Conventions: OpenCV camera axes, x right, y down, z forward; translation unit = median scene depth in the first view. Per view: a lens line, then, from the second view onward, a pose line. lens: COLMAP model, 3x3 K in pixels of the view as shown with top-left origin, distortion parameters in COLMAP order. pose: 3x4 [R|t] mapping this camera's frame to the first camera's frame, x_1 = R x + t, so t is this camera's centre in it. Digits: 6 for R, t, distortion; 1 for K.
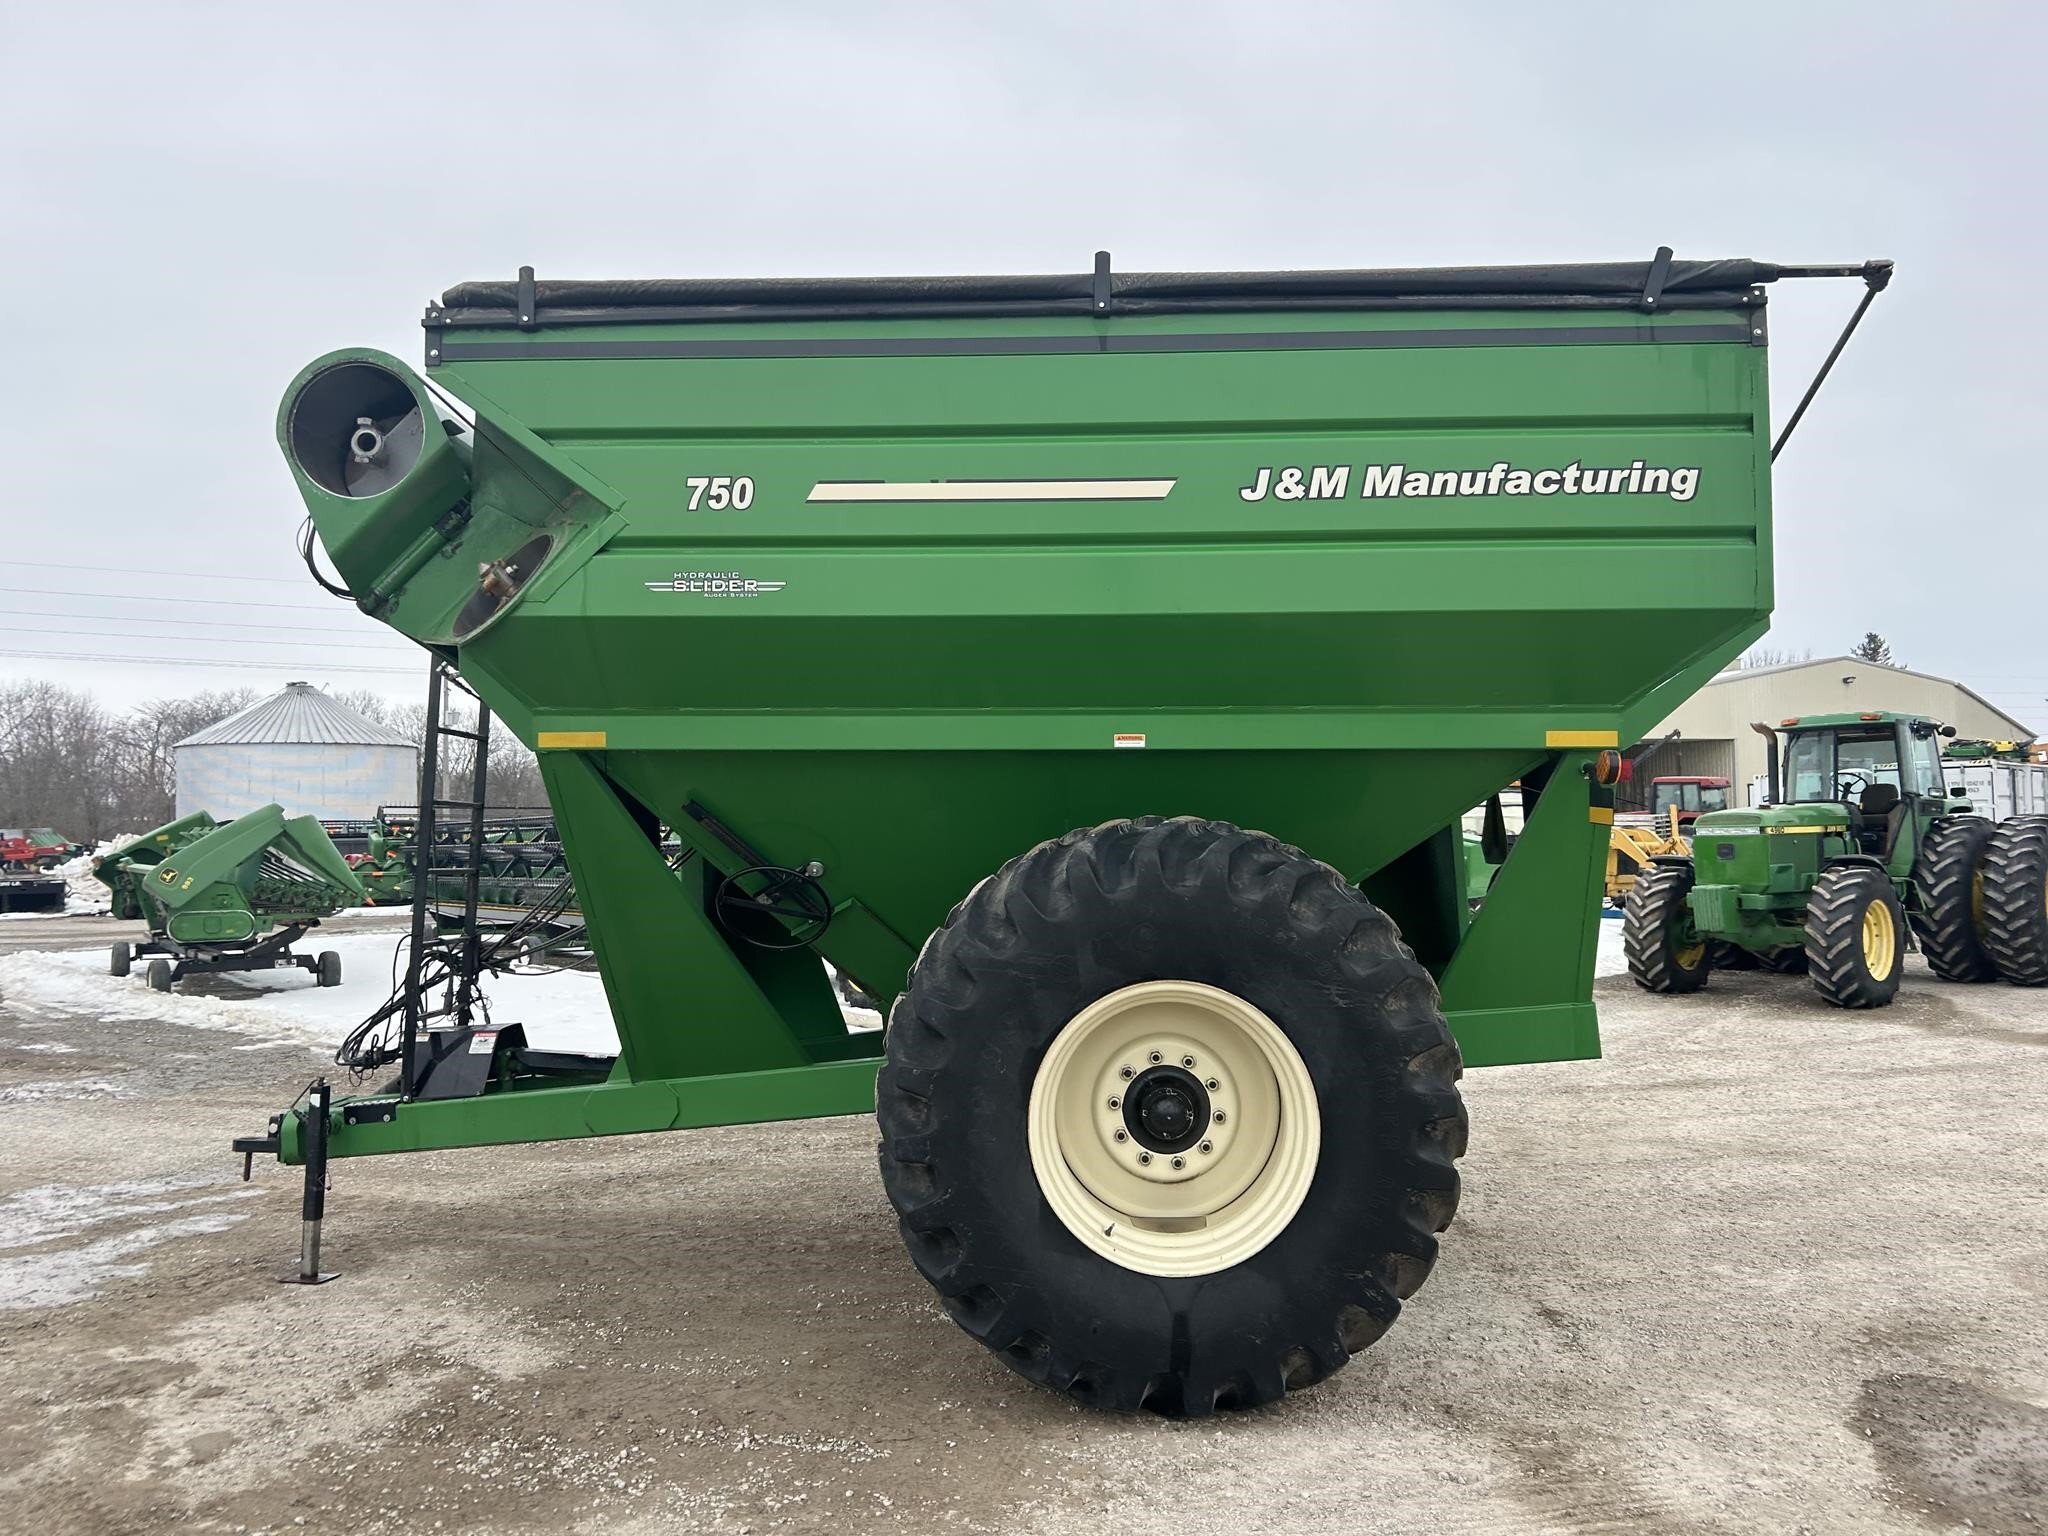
lens RADIAL K [[1547.5, 0, 1017.7], [0, 1547.5, 759.0], [0, 0, 1]] dist [0.041544, -0.052557]
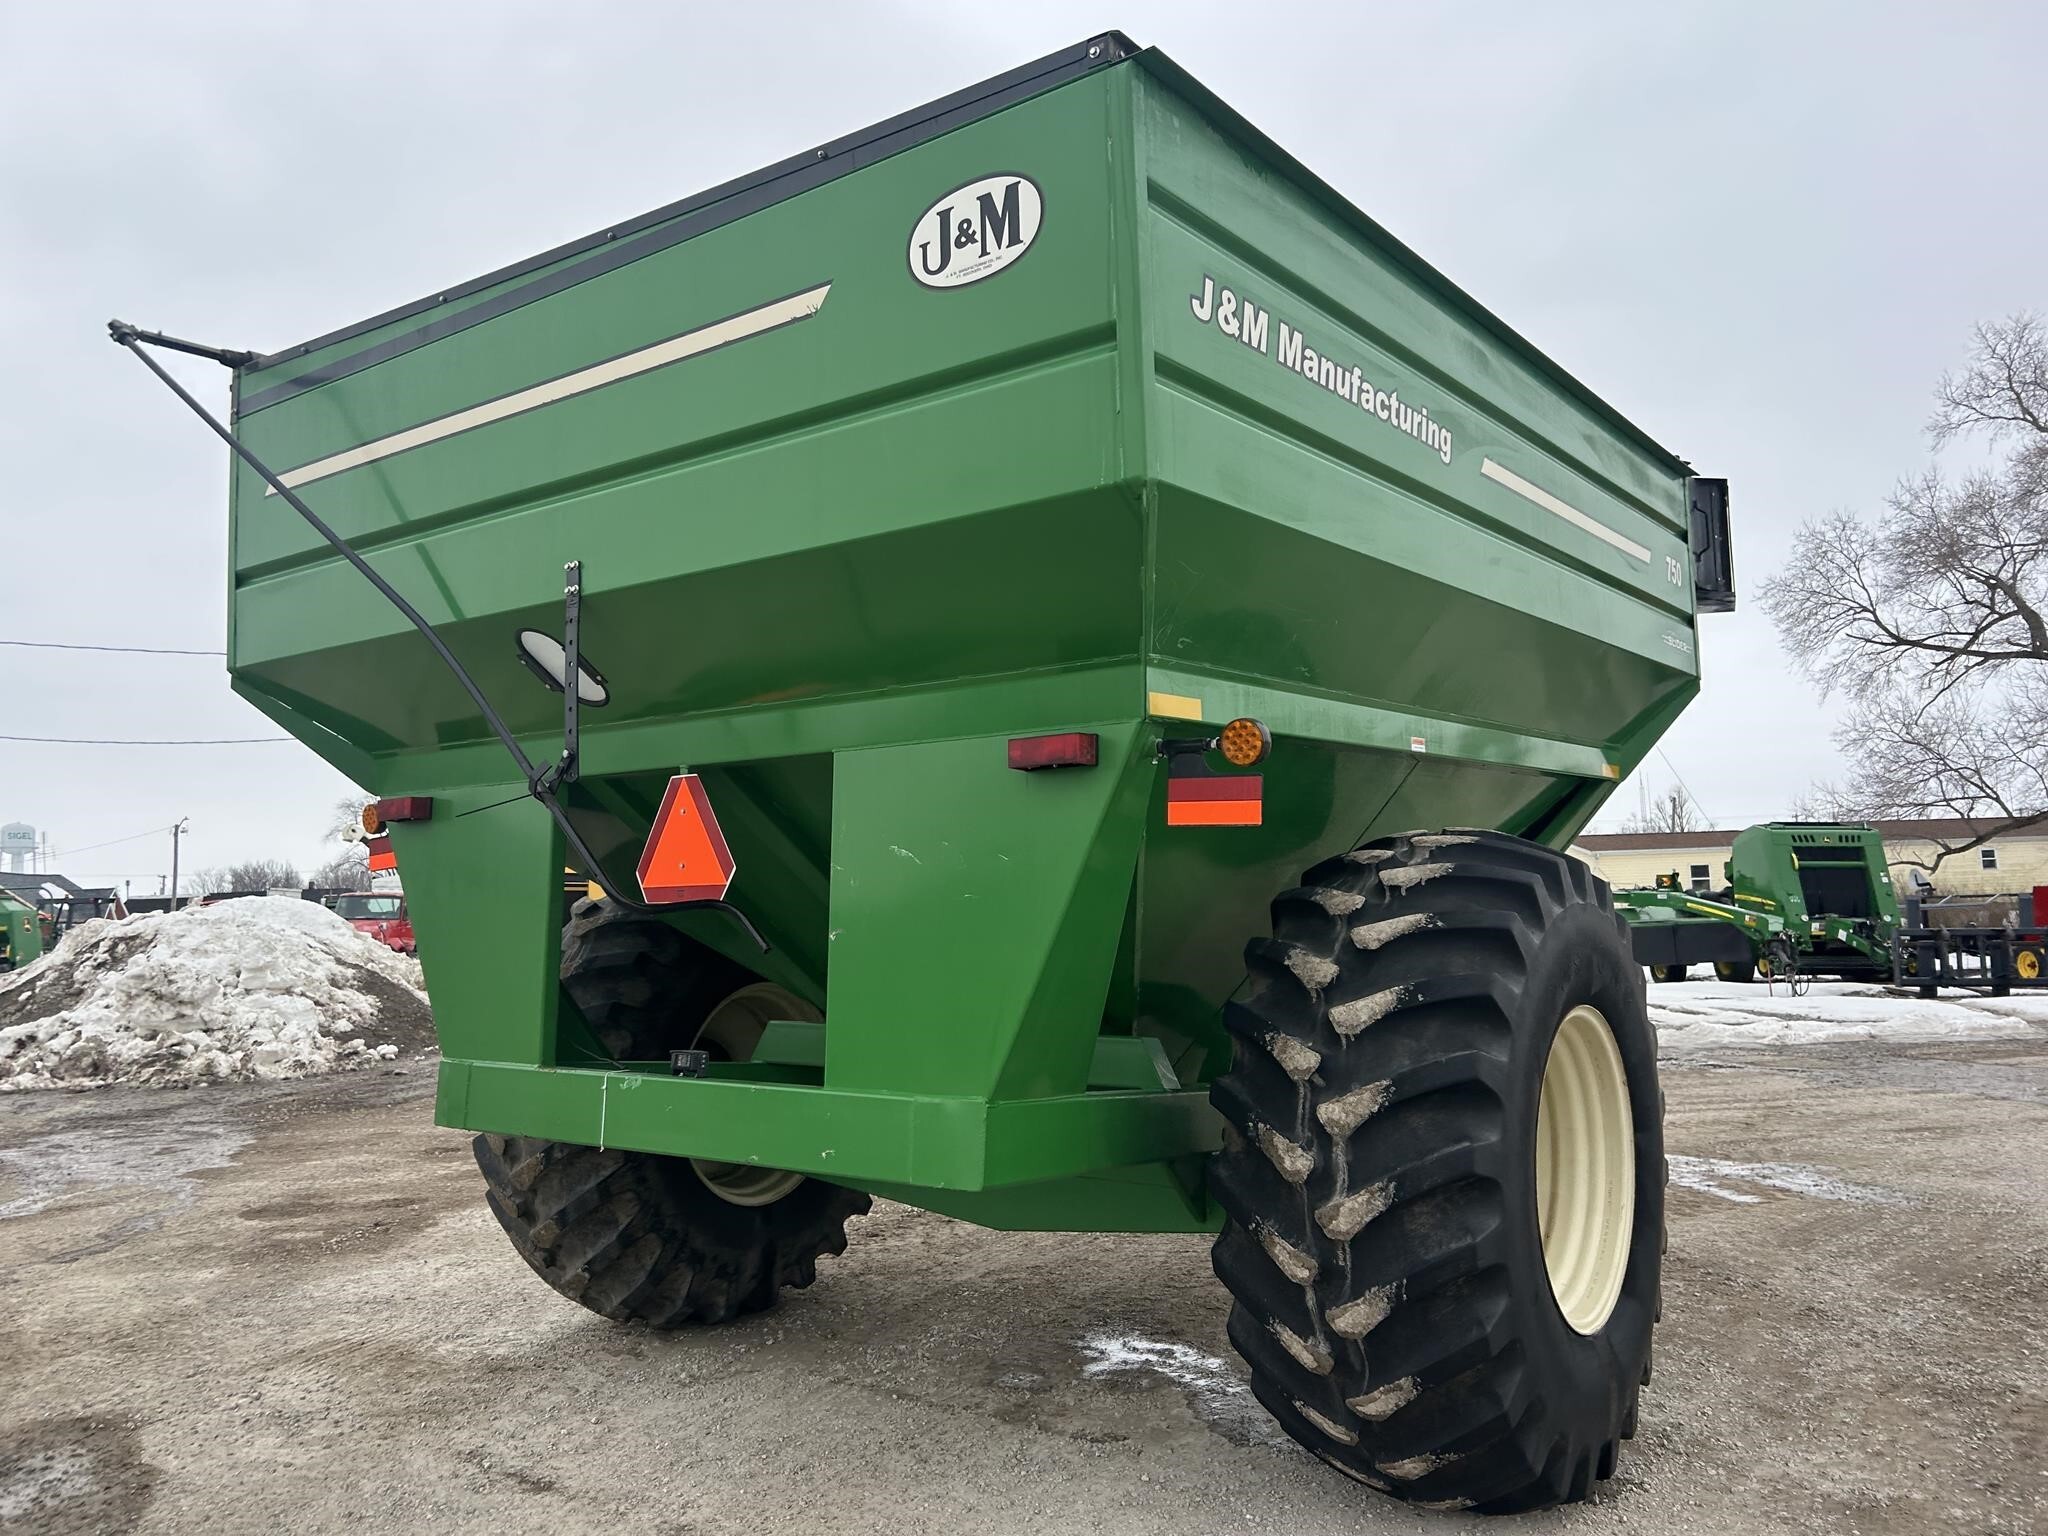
lens RADIAL K [[1557.7, 0, 1021.6], [0, 1557.7, 771.6], [0, 0, 1]] dist [0.059027, -0.094213]
pose [[0.570094, 0.057884, 0.819538, -0.422418], [-0.018441, 0.998165, -0.057672, 0.062705], [-0.821373, 0.017765, 0.570115, 0.689826]]
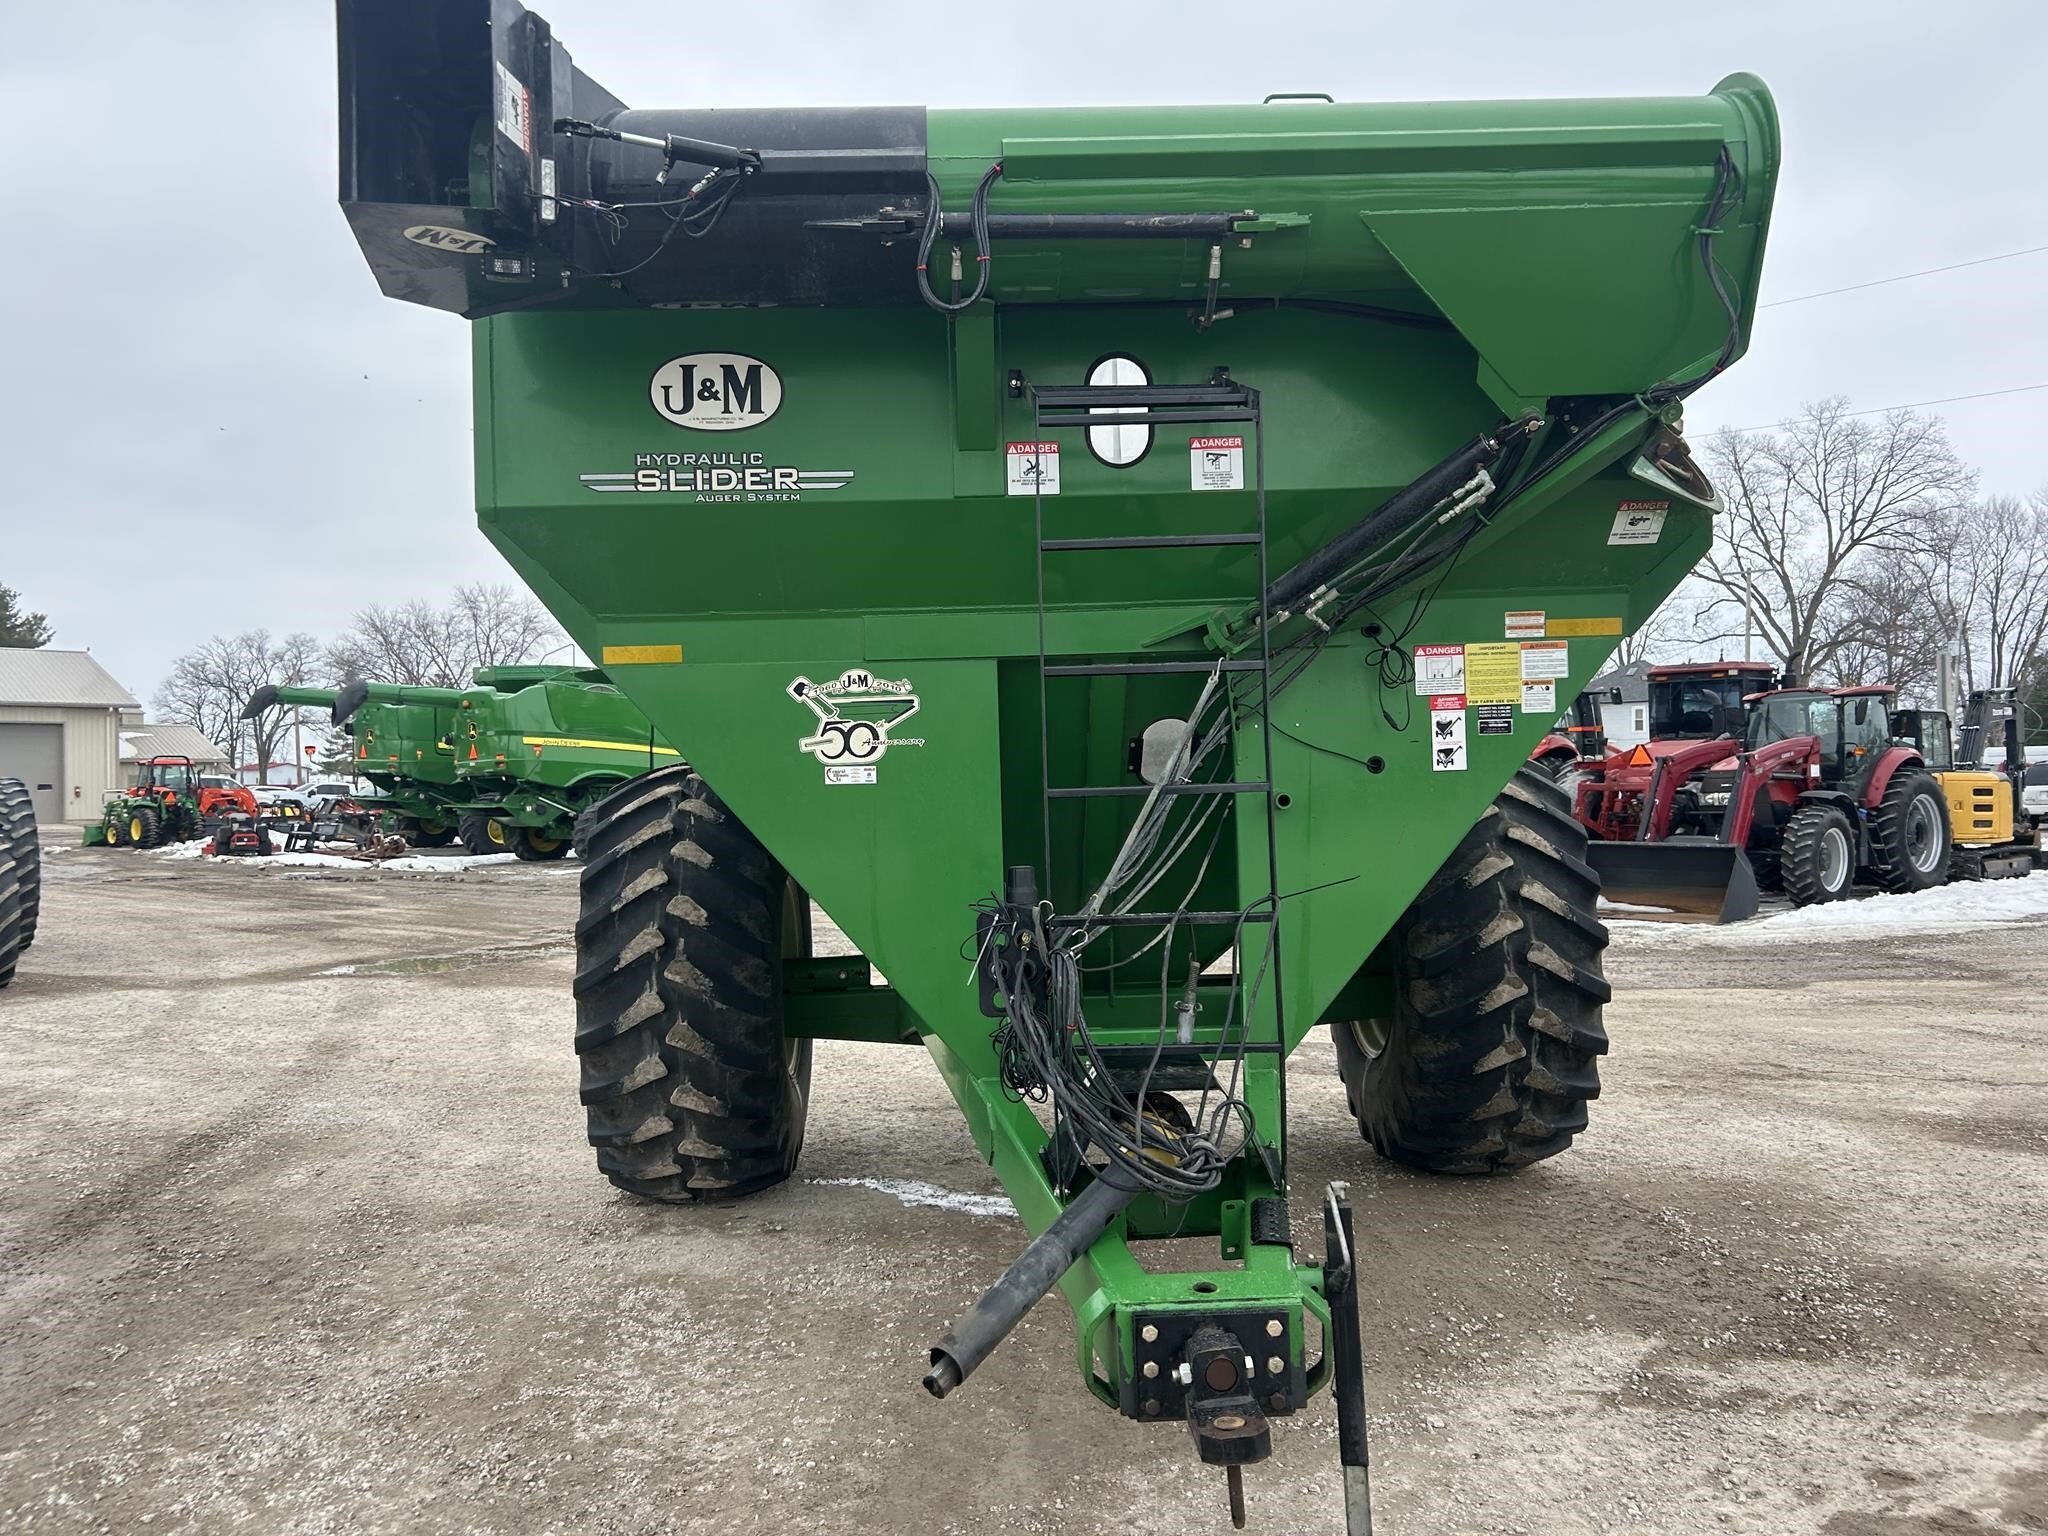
lens RADIAL K [[1547.5, 0, 1017.7], [0, 1547.5, 759.0], [0, 0, 1]] dist [0.041544, -0.052557]
pose [[-0.068634, 0.026228, 0.997297, -1.245168], [-0.032228, 0.999074, -0.028493, 0.107865], [-0.997121, -0.034097, -0.067725, 1.494427]]
